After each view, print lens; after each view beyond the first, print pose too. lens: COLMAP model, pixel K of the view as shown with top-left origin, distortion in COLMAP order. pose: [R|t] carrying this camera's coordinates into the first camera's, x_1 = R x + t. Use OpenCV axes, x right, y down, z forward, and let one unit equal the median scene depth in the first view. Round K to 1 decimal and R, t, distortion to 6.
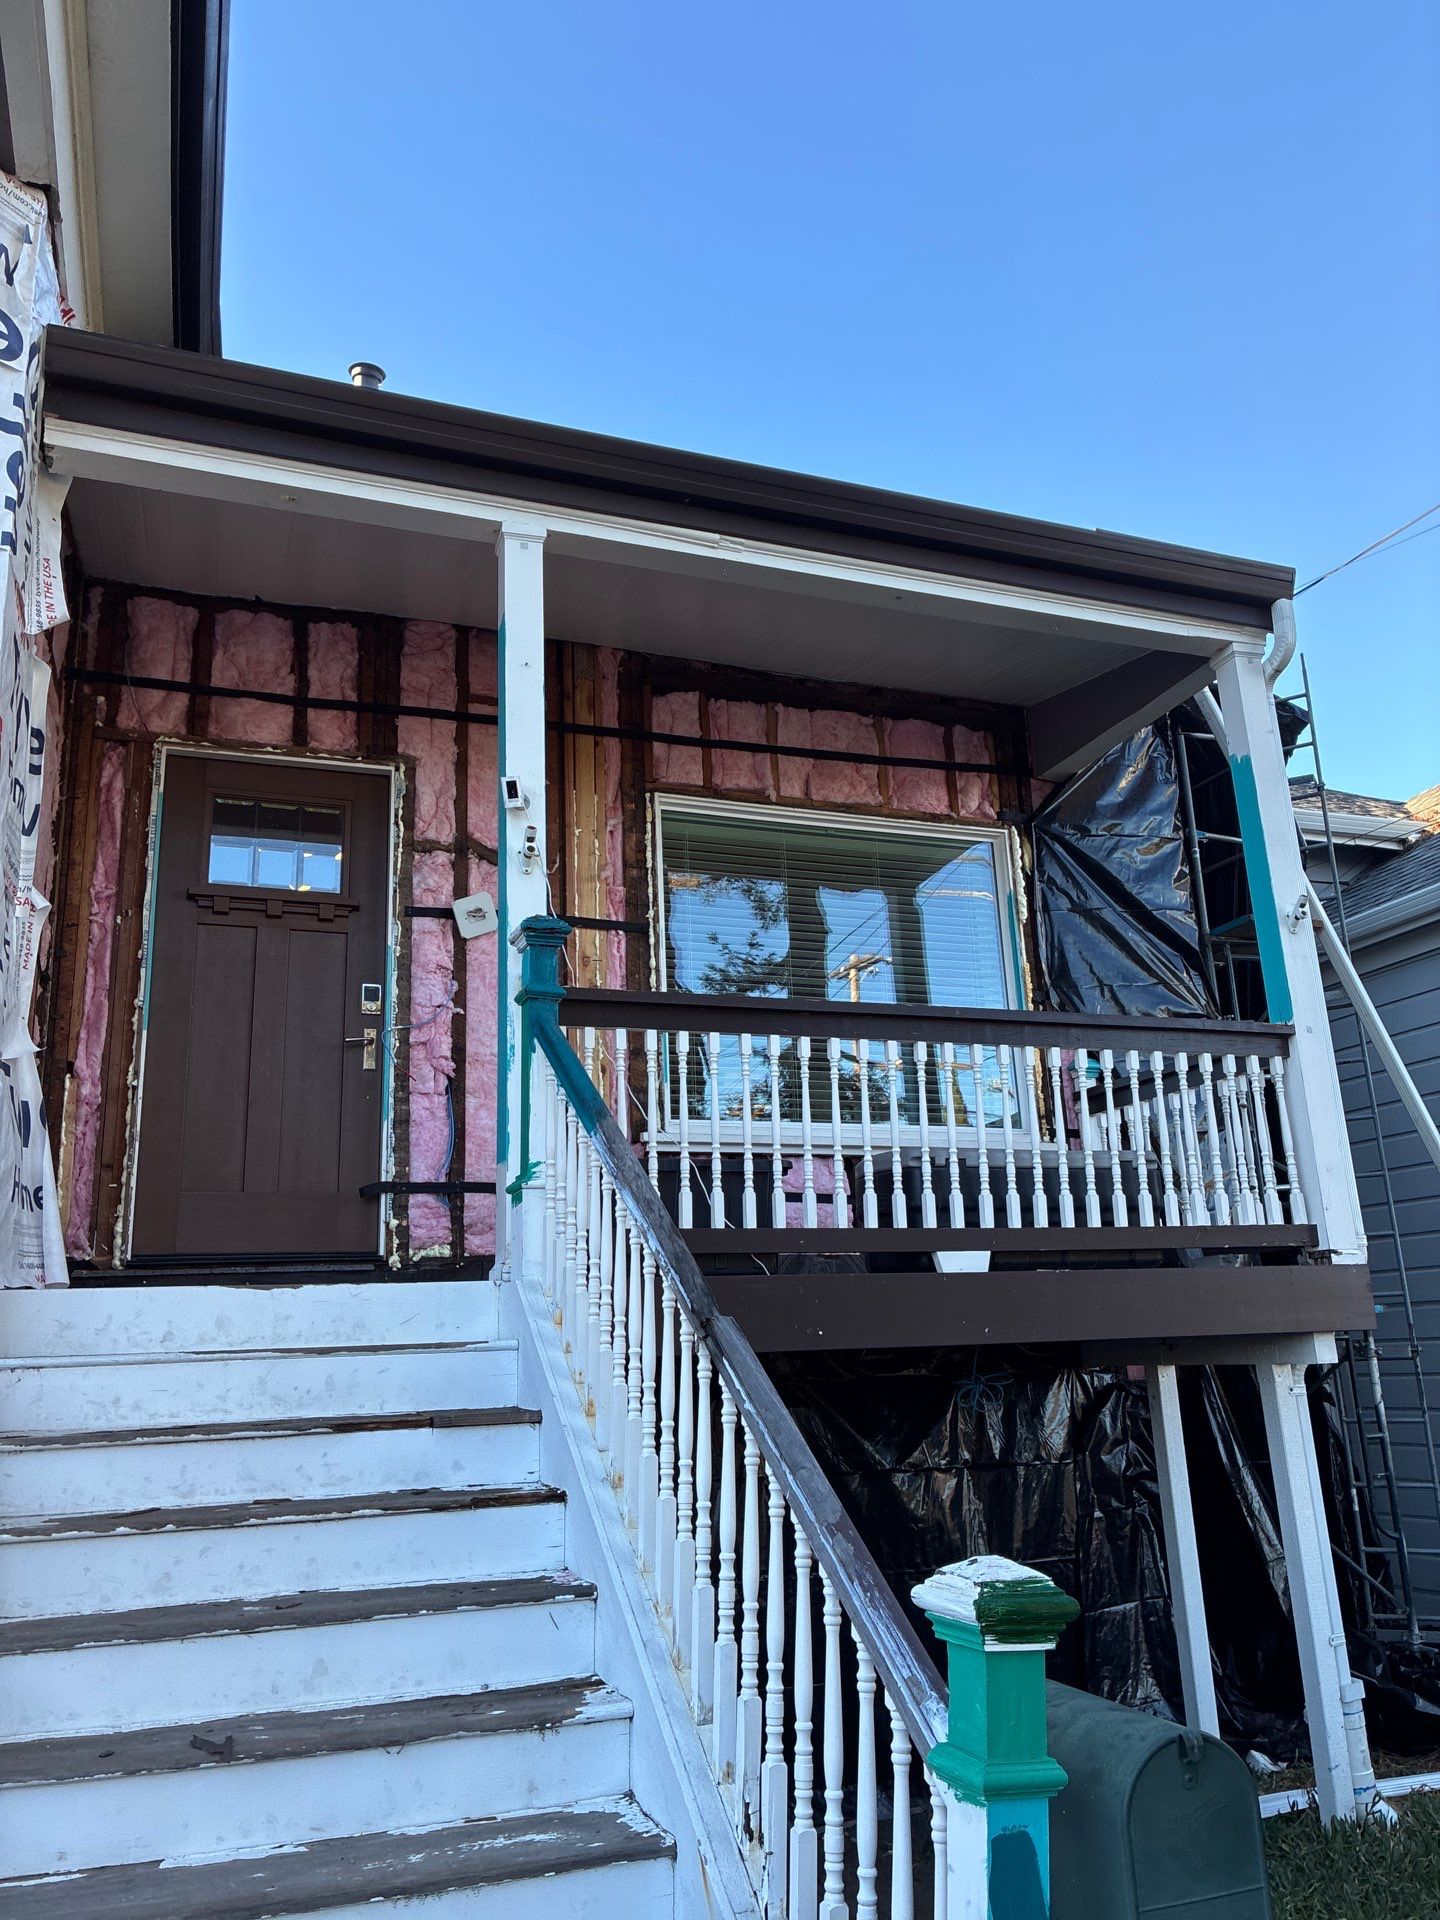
lens RADIAL K [[1458.9, 0, 720.0], [0, 1458.9, 960.0], [0, 0, 1]] dist [0.062898, 0.000587]
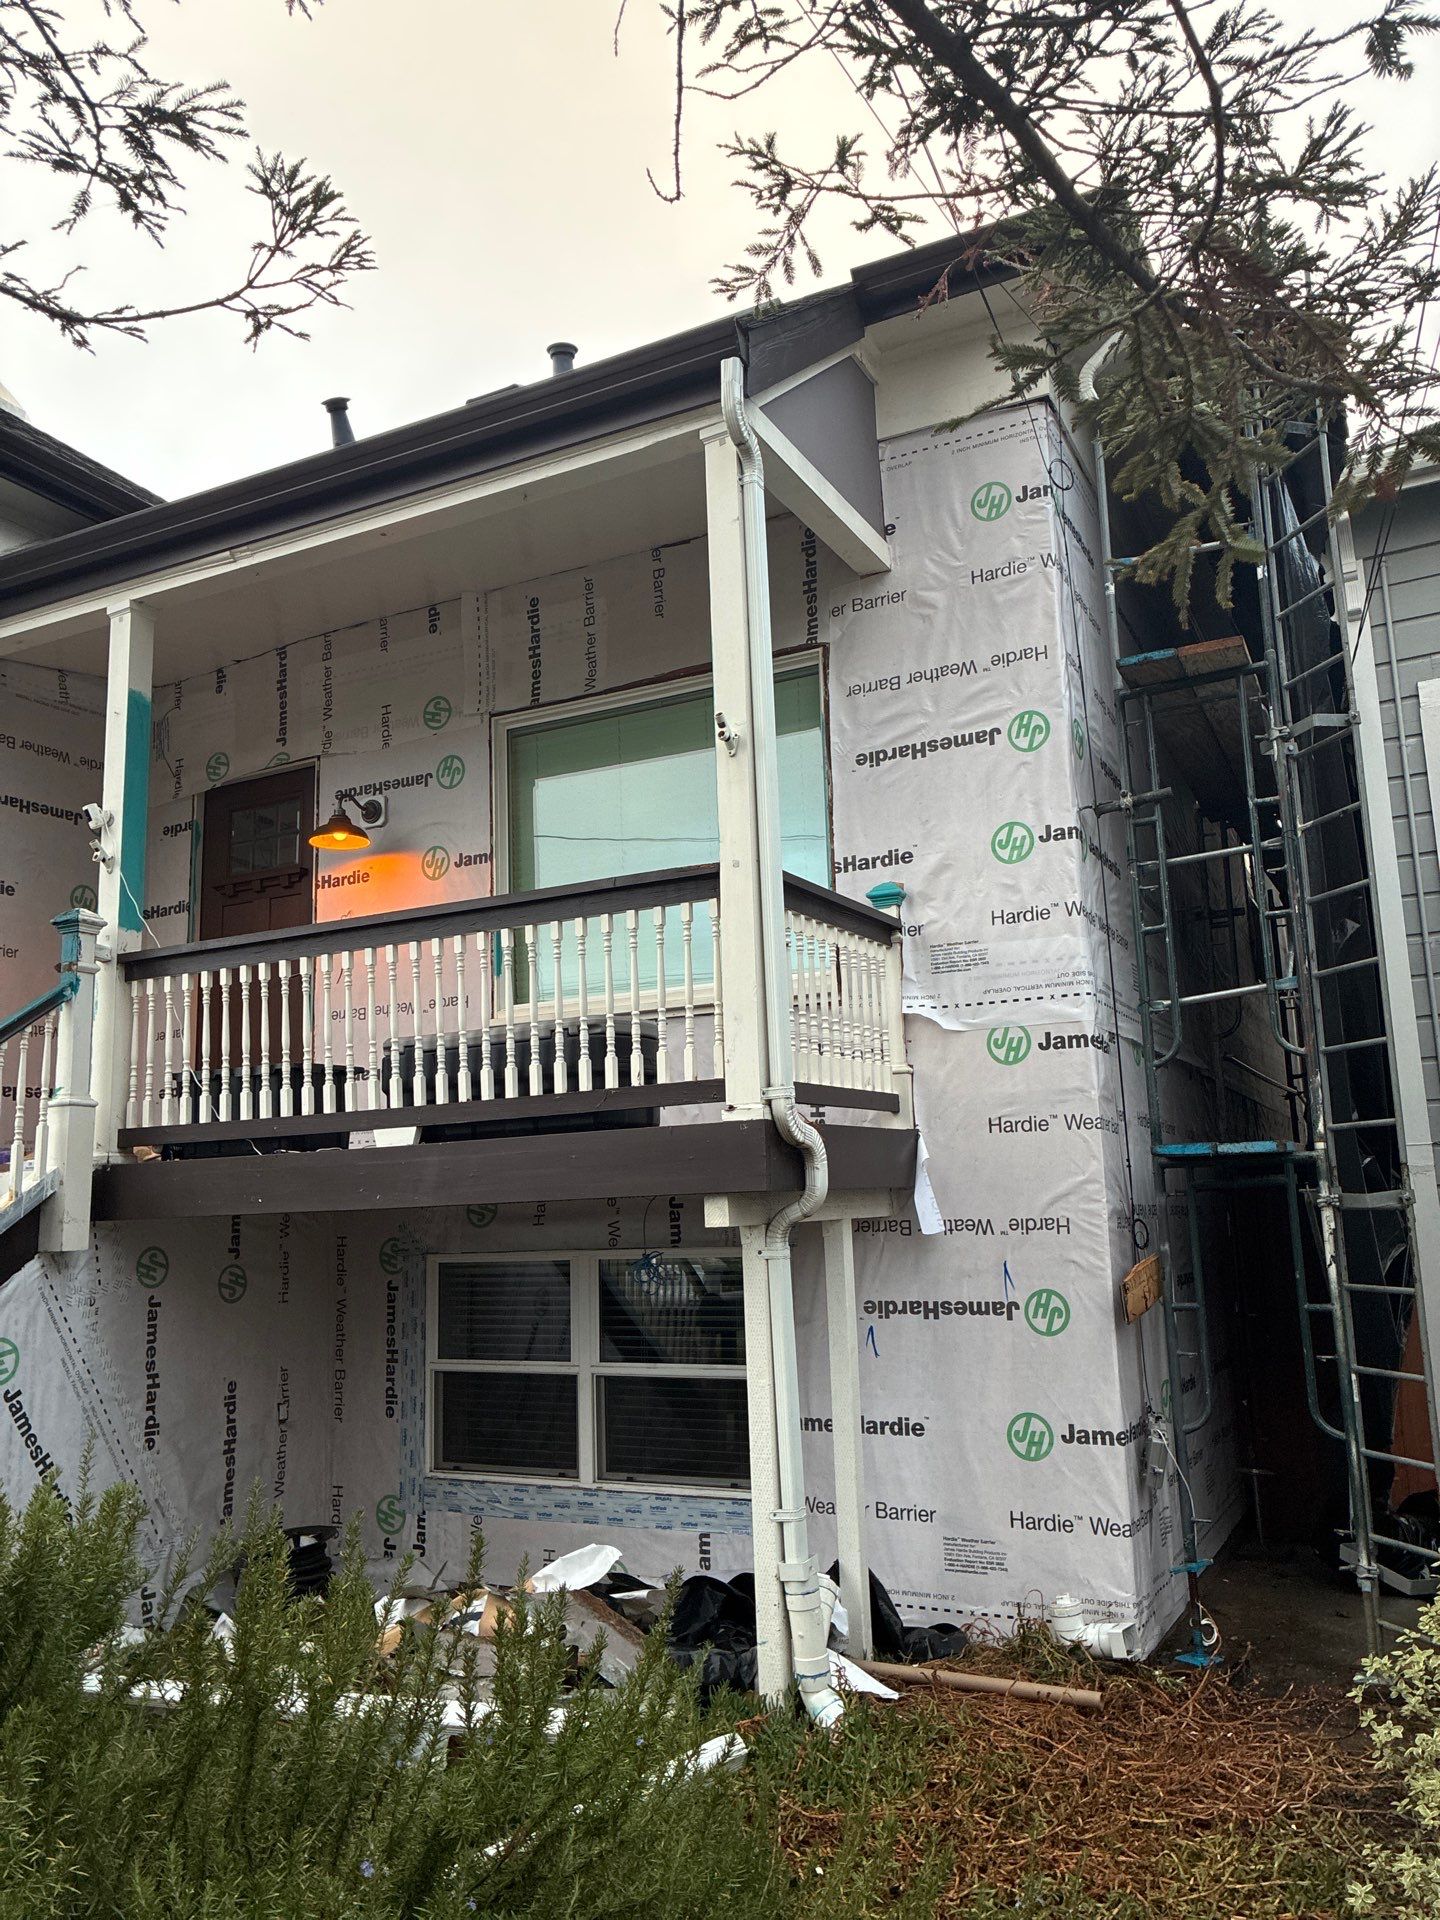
lens RADIAL K [[1458.9, 0, 720.0], [0, 1458.9, 960.0], [0, 0, 1]] dist [0.062898, 0.000587]
pose [[0.675012, -0.114753, -0.728828, 1.157271], [0.215698, 0.975367, 0.046201, 0.070595], [0.705573, -0.188393, 0.683136, 0.411265]]
